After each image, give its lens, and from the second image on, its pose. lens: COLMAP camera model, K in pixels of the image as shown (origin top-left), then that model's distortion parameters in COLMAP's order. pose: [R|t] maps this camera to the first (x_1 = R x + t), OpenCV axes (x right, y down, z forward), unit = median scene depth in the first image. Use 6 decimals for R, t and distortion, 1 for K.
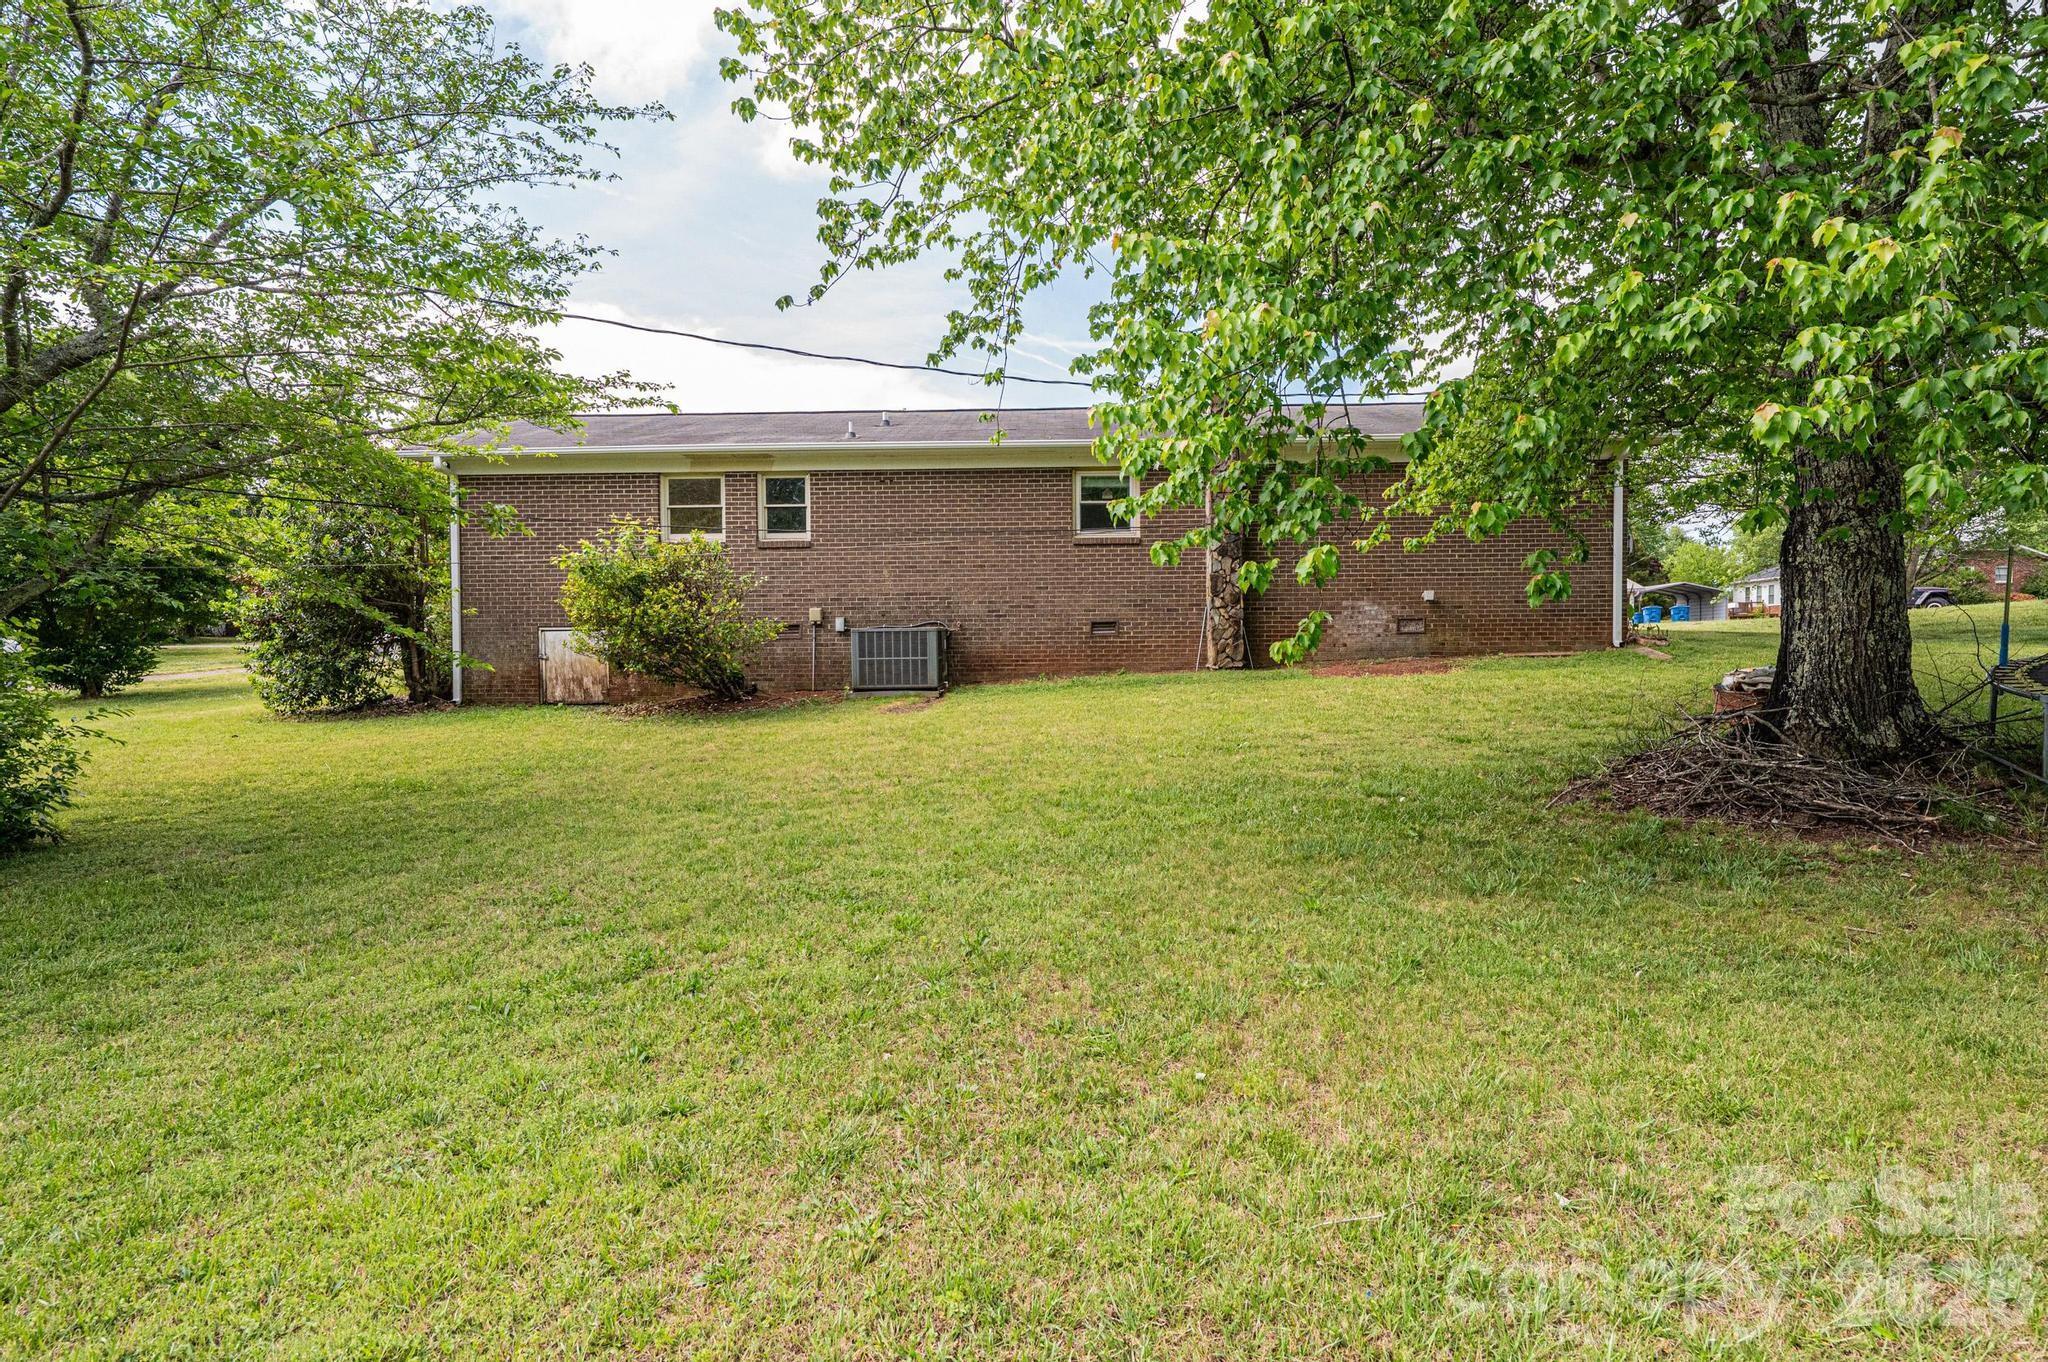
lens RADIAL K [[1104.9, 0, 1023.8], [0, 1104.9, 679.1], [0, 0, 1]] dist [0.009223, -0.002682]
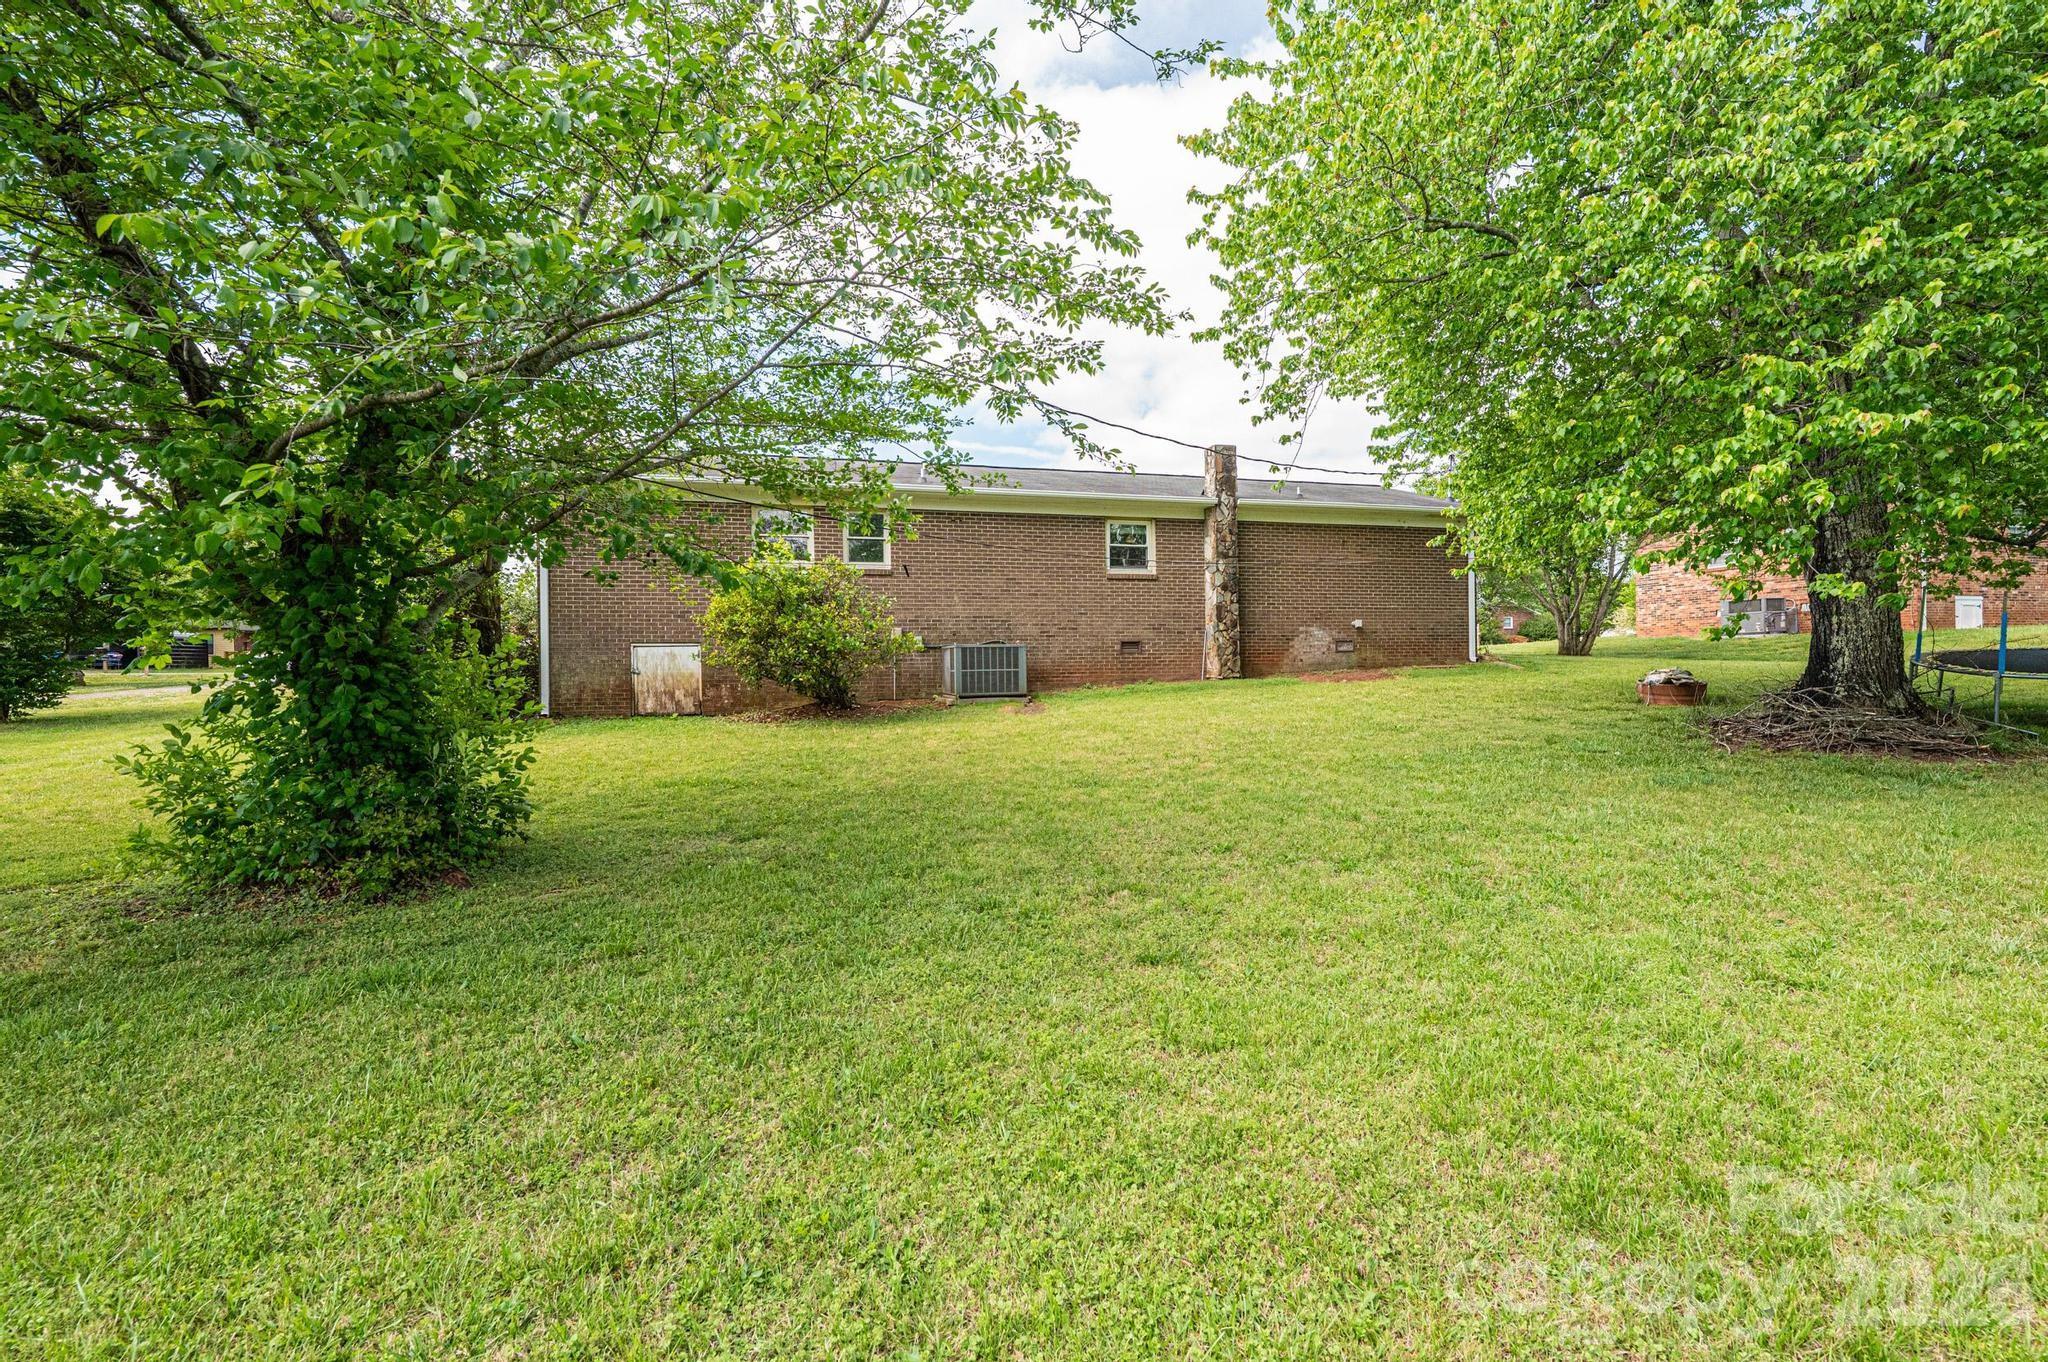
lens RADIAL K [[931.6, 0, 1023.8], [0, 931.6, 680.6], [0, 0, 1]] dist [-0.001606, -0.000119]
pose [[0.953820, -0.005211, 0.300334, -0.357969], [0.013301, 0.999601, -0.024899, 0.016537], [-0.300084, 0.027744, 0.953509, 0.041592]]
